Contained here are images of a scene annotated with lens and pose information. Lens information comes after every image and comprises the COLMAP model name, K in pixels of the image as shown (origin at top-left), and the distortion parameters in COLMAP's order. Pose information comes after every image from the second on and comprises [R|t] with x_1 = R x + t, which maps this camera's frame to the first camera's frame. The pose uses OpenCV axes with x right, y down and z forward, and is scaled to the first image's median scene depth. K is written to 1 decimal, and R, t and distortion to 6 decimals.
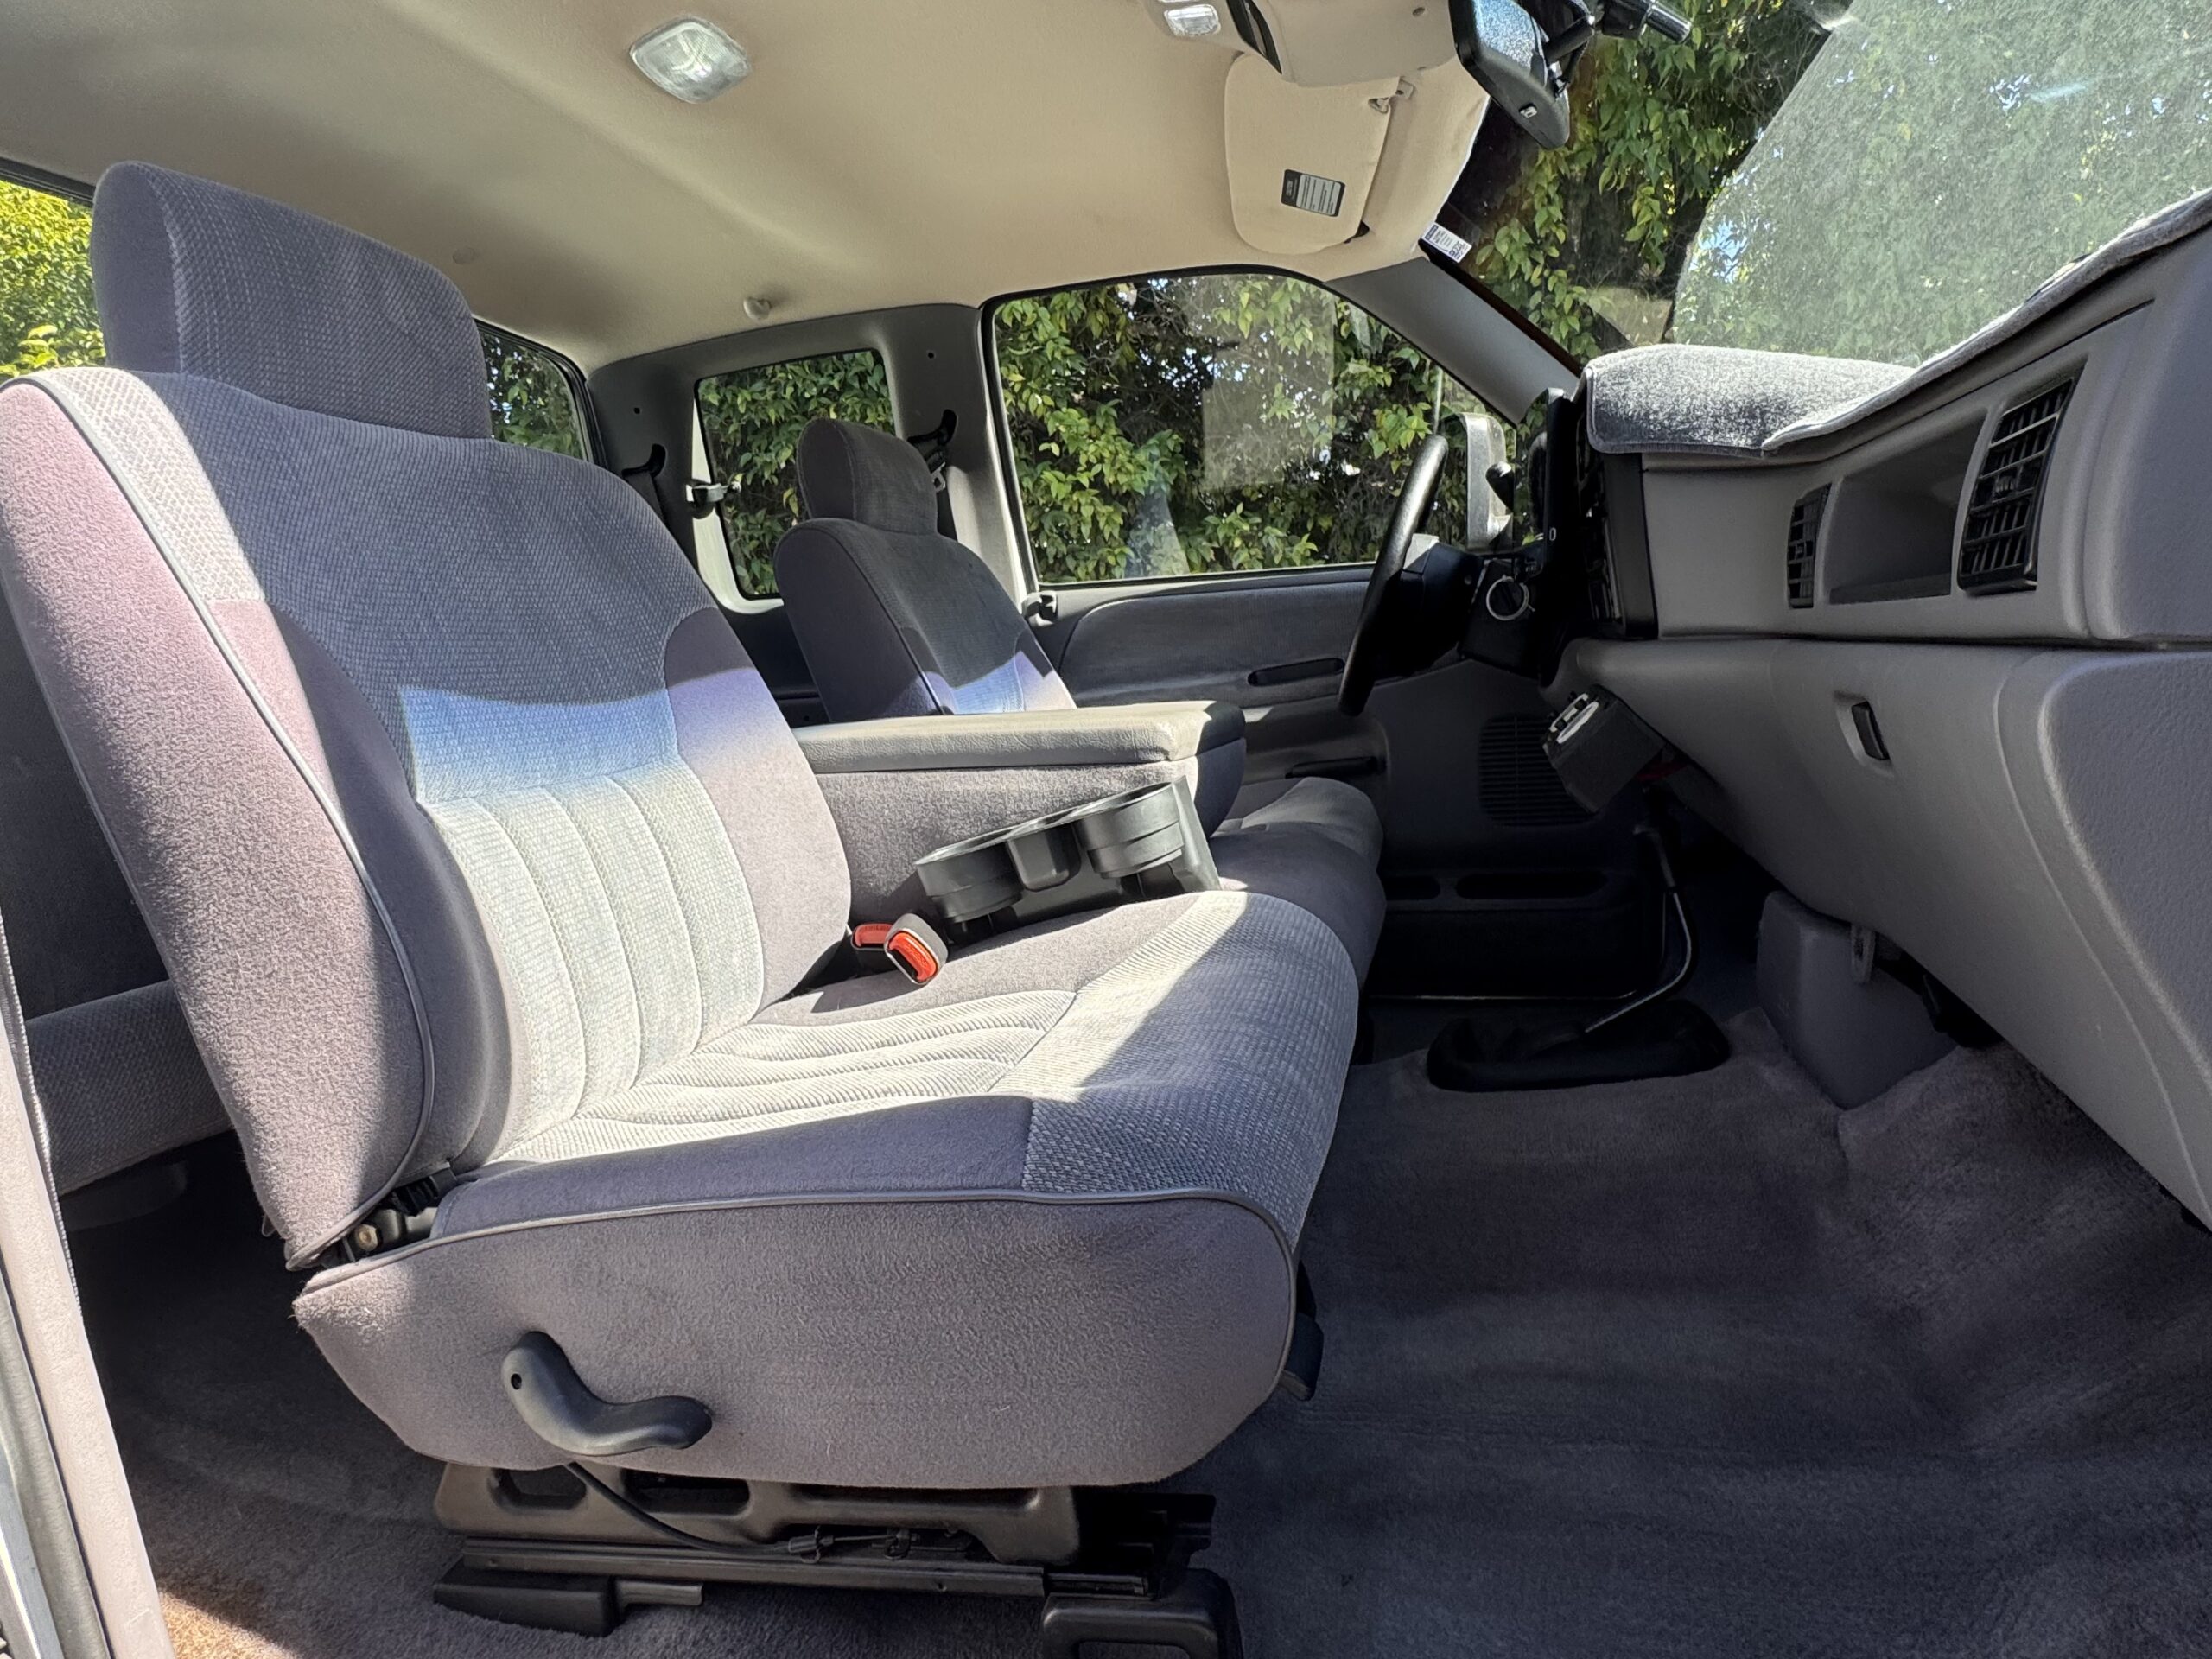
lens RADIAL K [[1311.0, 0, 1104.9], [0, 1311.0, 831.3], [0, 0, 1]] dist [-0.029301, 0.017368]
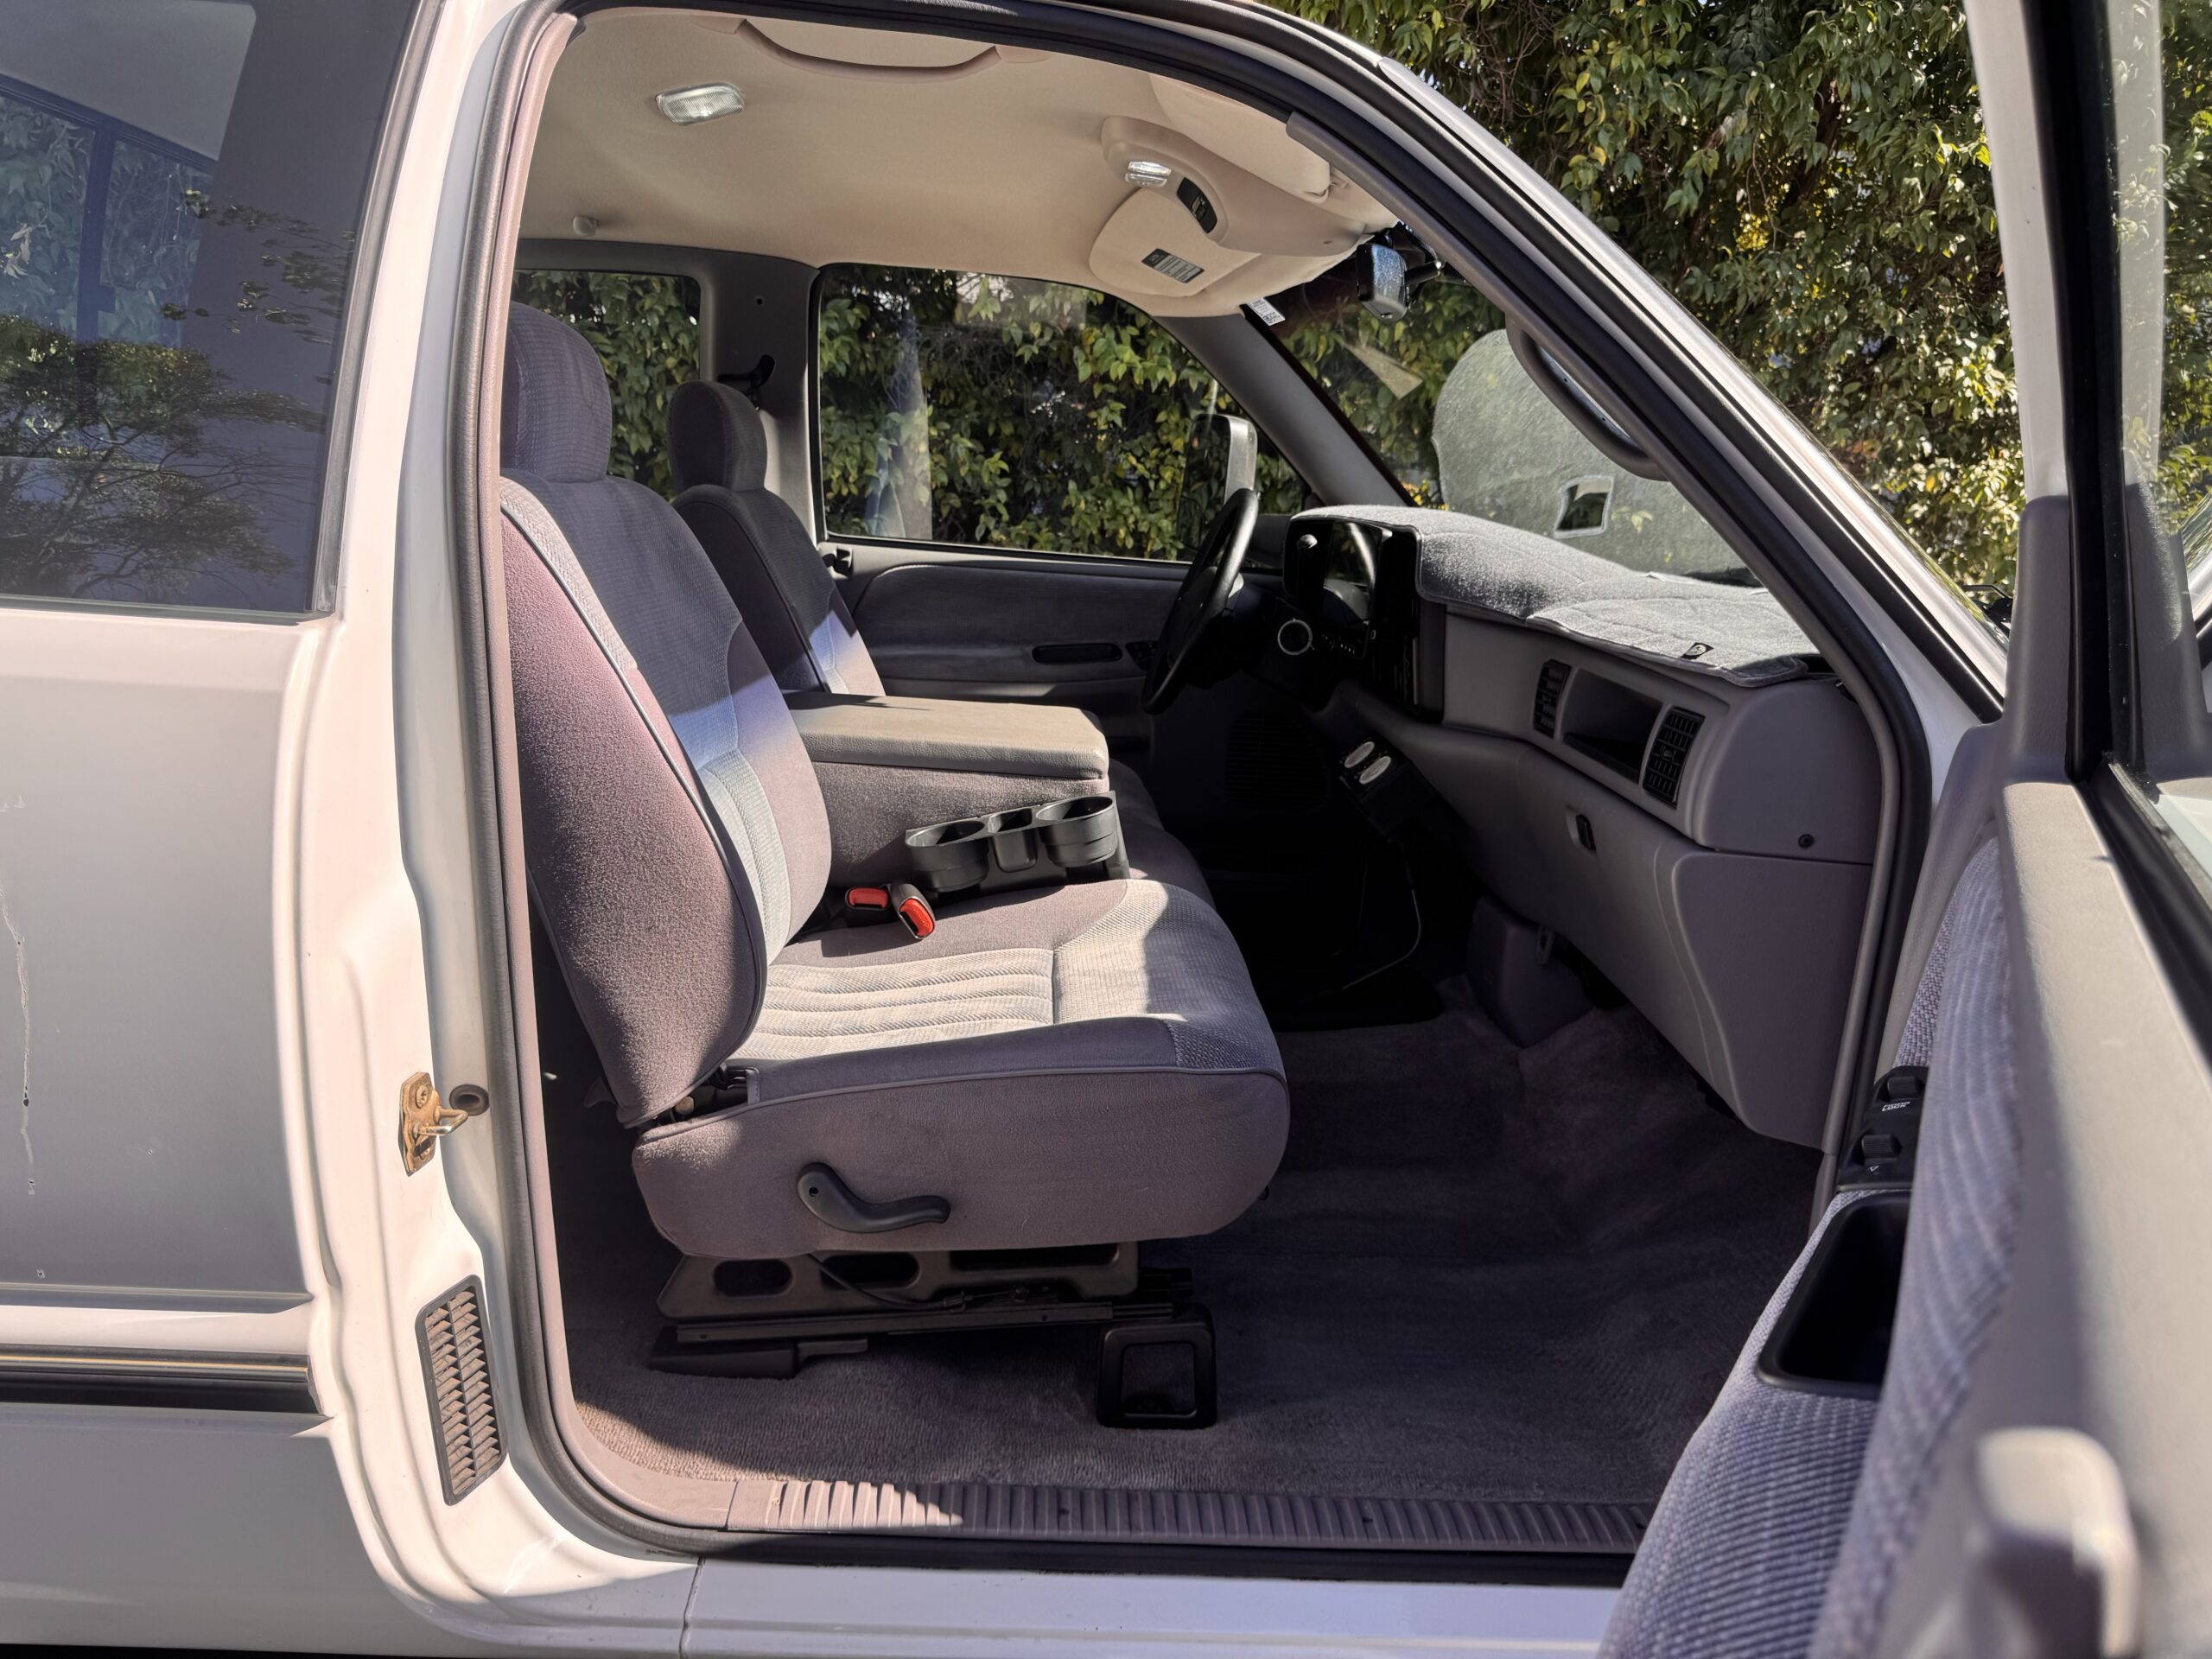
lens RADIAL K [[1825.3, 0, 1084.6], [0, 1825.3, 816.0], [0, 0, 1]] dist [0.101636, -0.167618]
pose [[0.940023, 0.061049, 0.335604, -0.610009], [-0.082752, 0.995278, 0.050739, -0.112819], [-0.330921, -0.075467, 0.940636, -0.772840]]
